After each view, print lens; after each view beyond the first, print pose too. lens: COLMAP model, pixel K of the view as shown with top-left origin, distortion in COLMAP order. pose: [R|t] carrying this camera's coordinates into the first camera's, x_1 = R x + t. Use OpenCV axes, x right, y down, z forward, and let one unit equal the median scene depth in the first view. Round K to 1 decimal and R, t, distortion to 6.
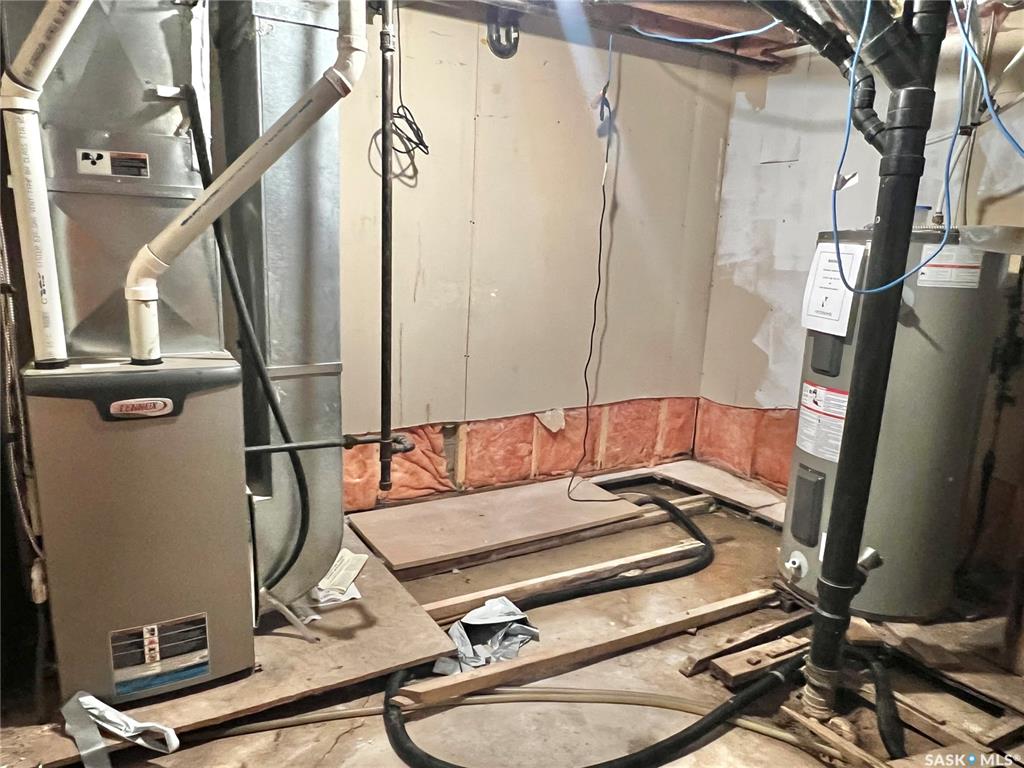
lens RADIAL K [[709.4, 0, 507.4], [0, 709.4, 392.9], [0, 0, 1]] dist [0.000654, -0.011246]
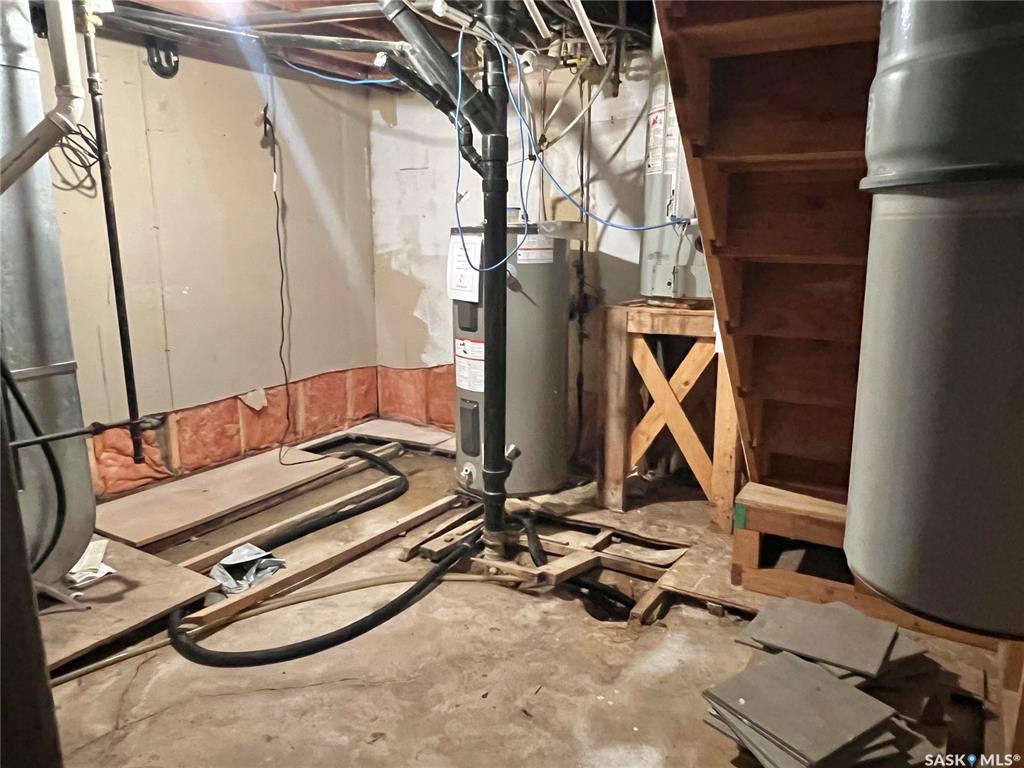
lens RADIAL K [[709.4, 0, 515.8], [0, 709.4, 386.7], [0, 0, 1]] dist [0.000654, -0.011246]
pose [[0.881391, -0.136604, 0.452206, -0.113389], [0.131691, 0.990379, 0.042499, 0.036014], [-0.453661, 0.022093, 0.890901, -0.277612]]
